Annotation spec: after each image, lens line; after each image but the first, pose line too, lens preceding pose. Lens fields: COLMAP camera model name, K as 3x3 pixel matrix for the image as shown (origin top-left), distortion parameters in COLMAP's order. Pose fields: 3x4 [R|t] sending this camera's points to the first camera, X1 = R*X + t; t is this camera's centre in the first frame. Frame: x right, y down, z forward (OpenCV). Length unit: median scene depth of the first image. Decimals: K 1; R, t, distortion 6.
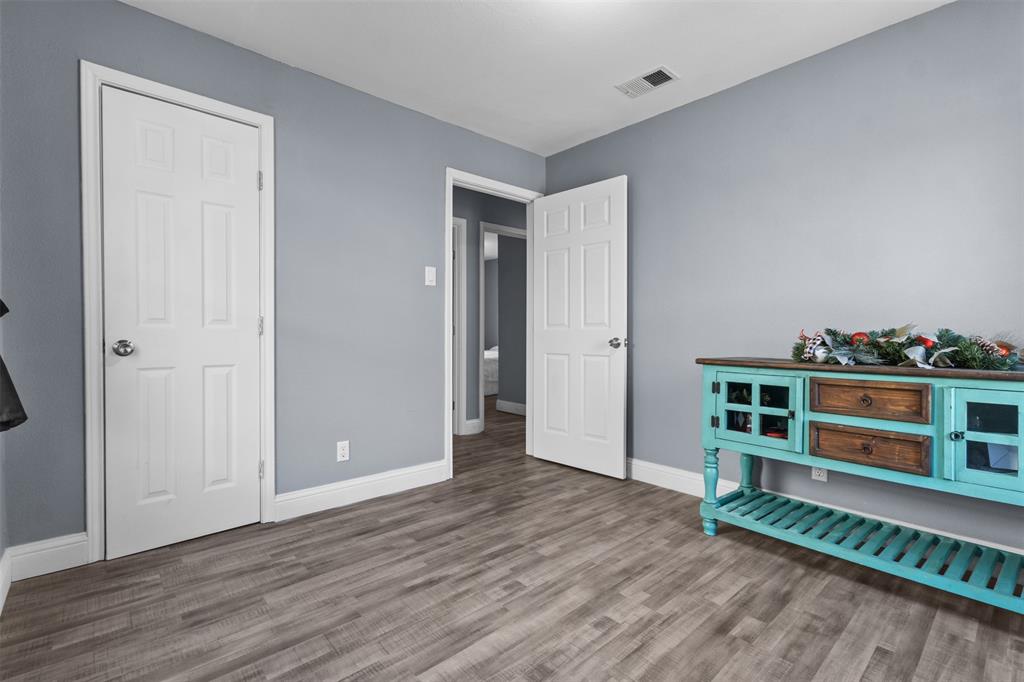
lens RADIAL K [[477.1, 0, 511.3], [0, 477.1, 336.2], [0, 0, 1]] dist [0.007129, -0.000934]
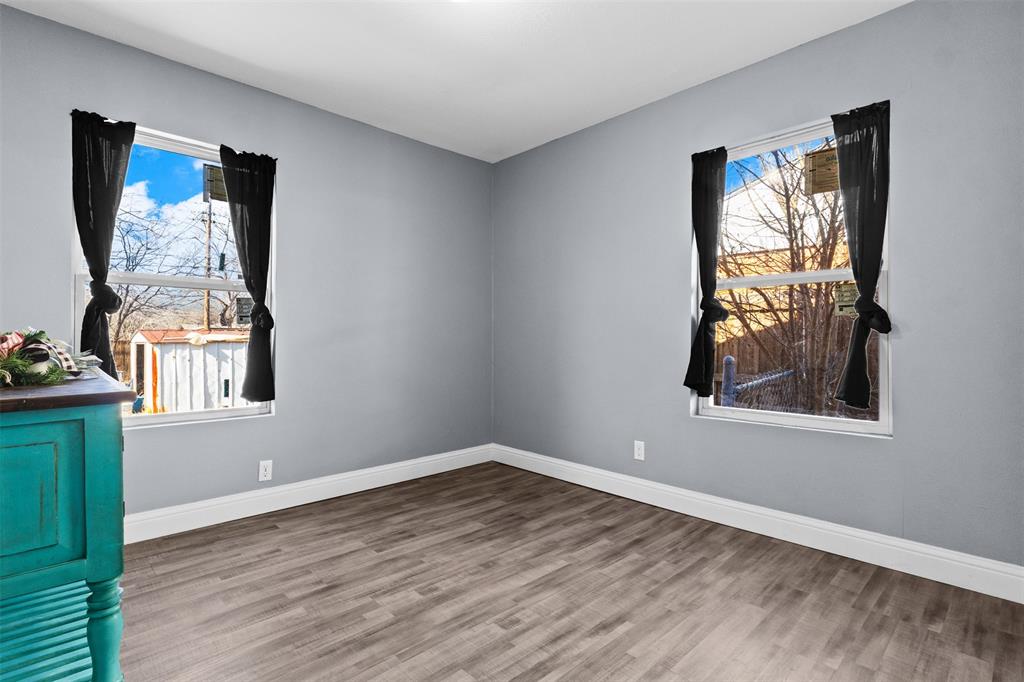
lens RADIAL K [[477.1, 0, 505.7], [0, 477.1, 340.6], [0, 0, 1]] dist [0.007129, -0.000934]
pose [[-0.999728, -0.005683, -0.022626, 0.034841], [-0.005927, 0.999925, 0.010739, -0.009492], [0.022564, 0.010870, -0.999686, 1.957676]]
